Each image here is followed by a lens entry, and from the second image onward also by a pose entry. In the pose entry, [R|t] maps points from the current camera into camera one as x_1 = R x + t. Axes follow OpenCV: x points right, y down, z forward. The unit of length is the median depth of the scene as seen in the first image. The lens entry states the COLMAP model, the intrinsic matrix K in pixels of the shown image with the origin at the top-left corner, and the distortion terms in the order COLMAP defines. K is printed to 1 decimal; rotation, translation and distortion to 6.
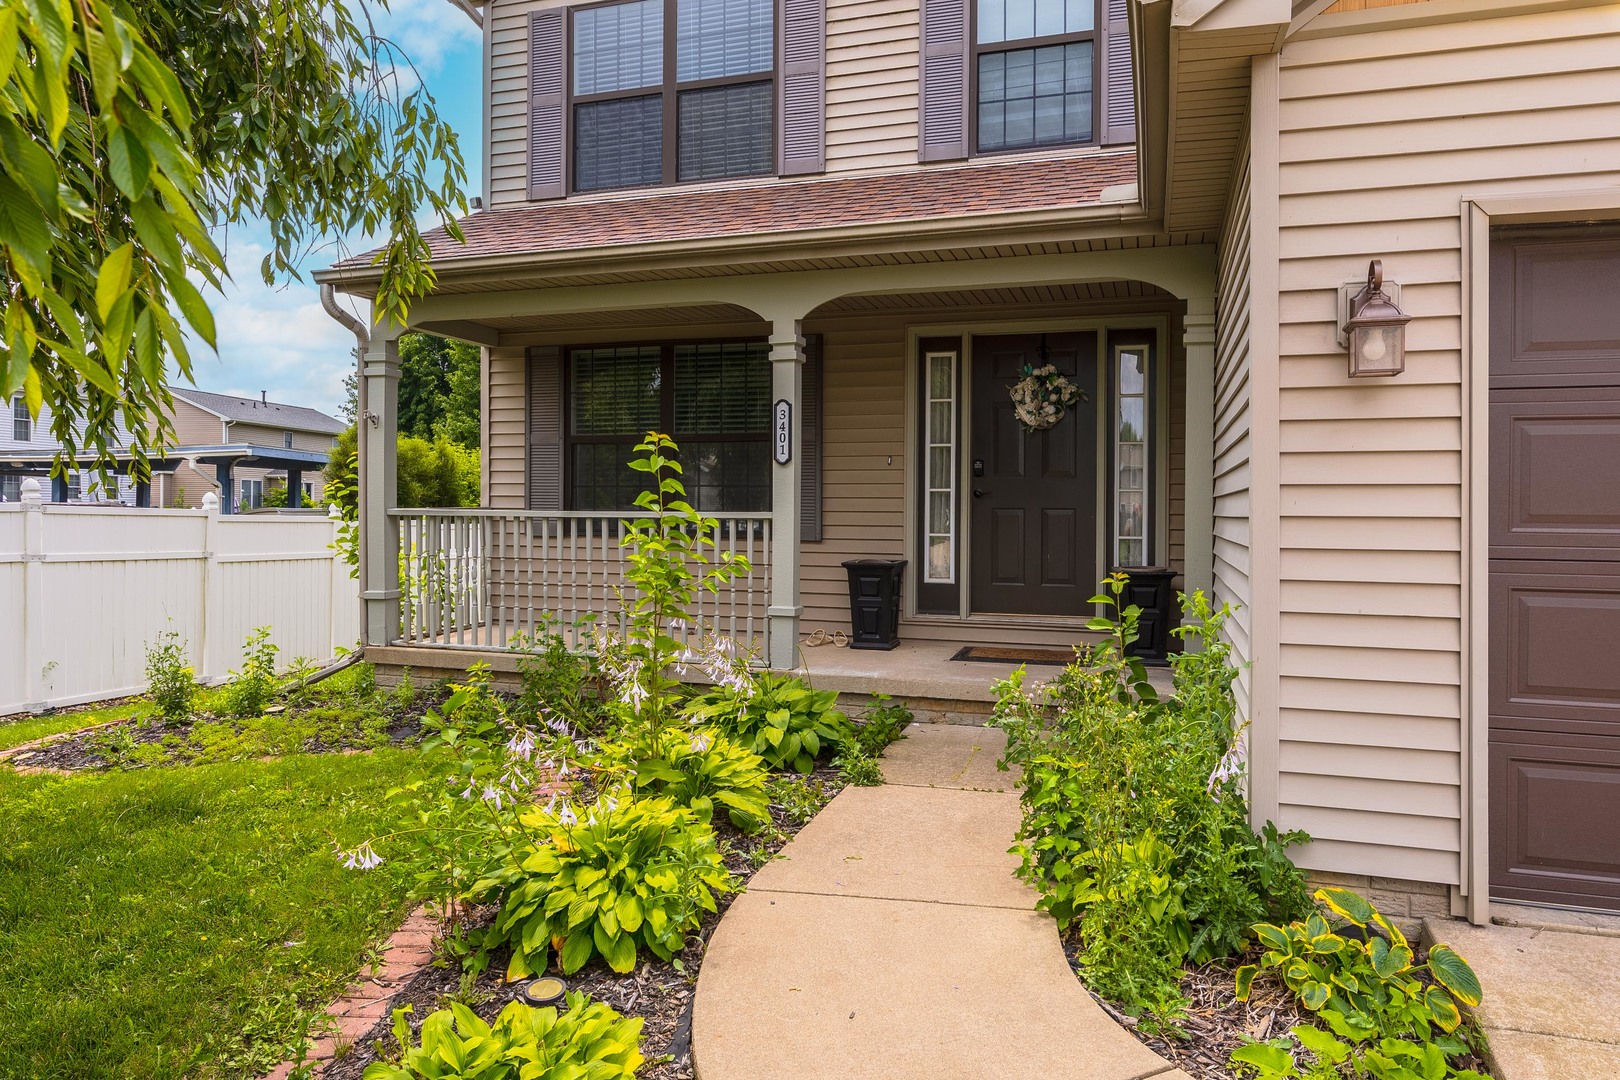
lens RADIAL K [[1137.1, 0, 806.5], [0, 1137.1, 510.2], [0, 0, 1]] dist [-0.003603, 0.002900]
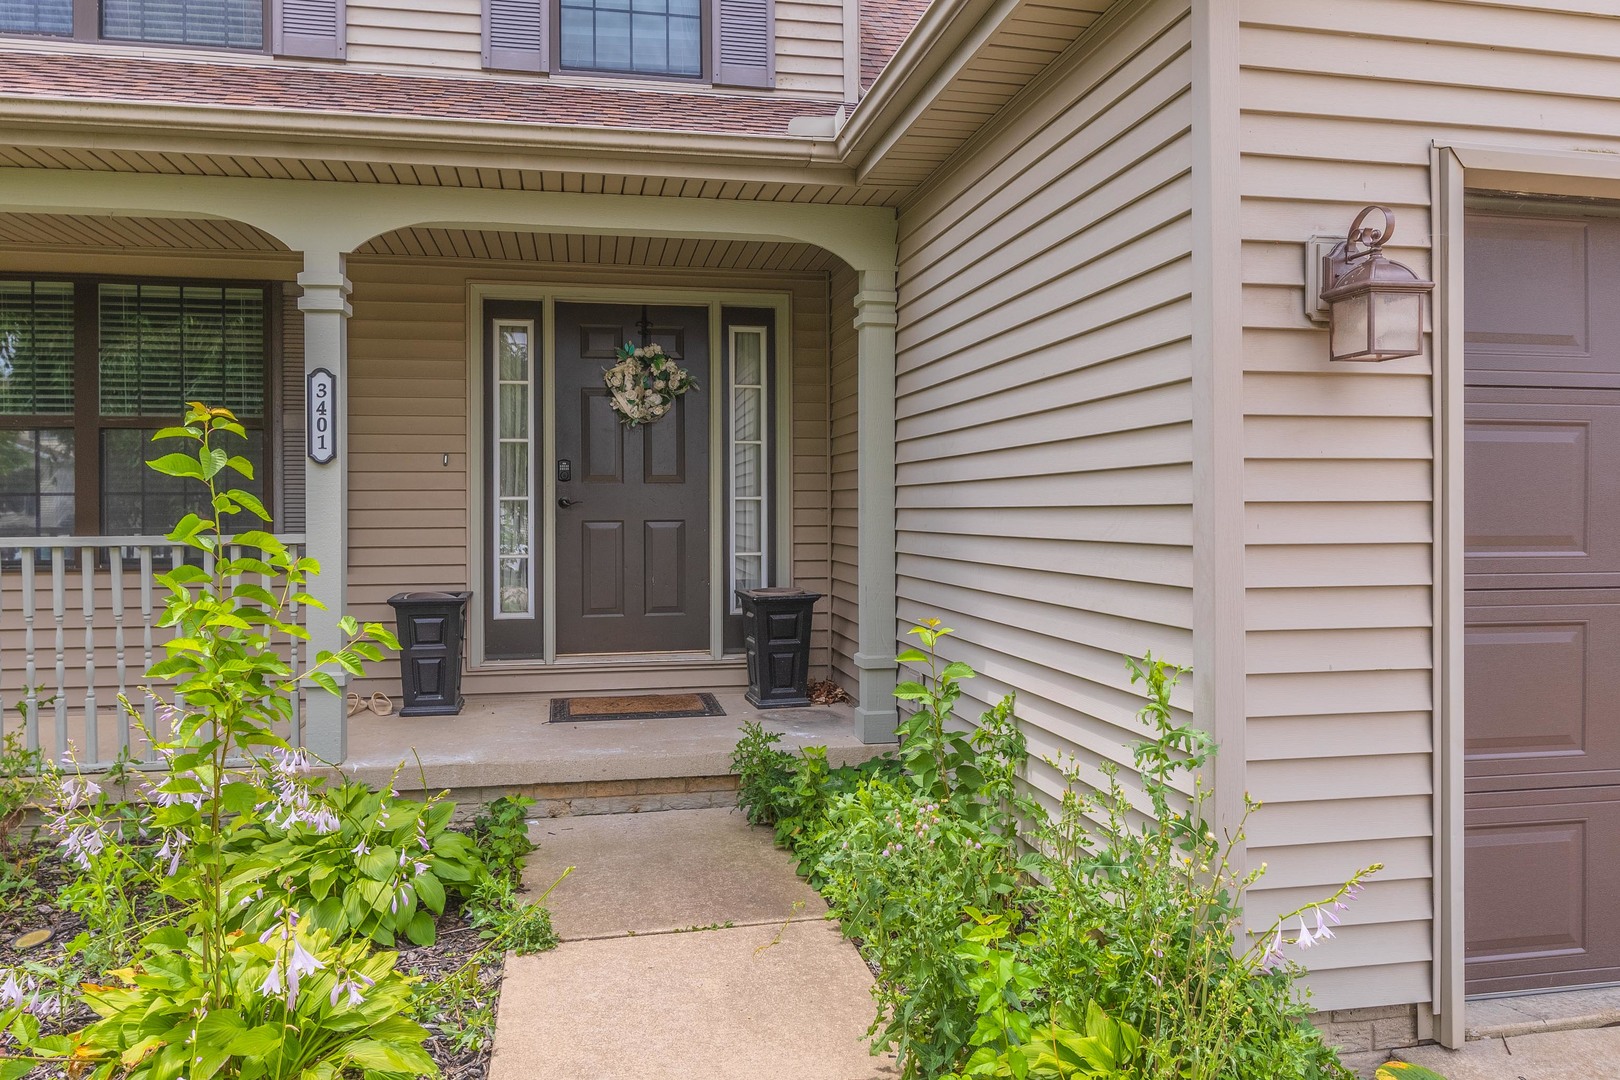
lens RADIAL K [[1137.1, 0, 806.5], [0, 1137.1, 510.2], [0, 0, 1]] dist [-0.003603, 0.002900]
pose [[0.871595, -0.009793, 0.490128, -0.091897], [0.009315, 0.999951, 0.003414, -0.010945], [-0.490137, 0.001590, 0.871644, 0.239696]]
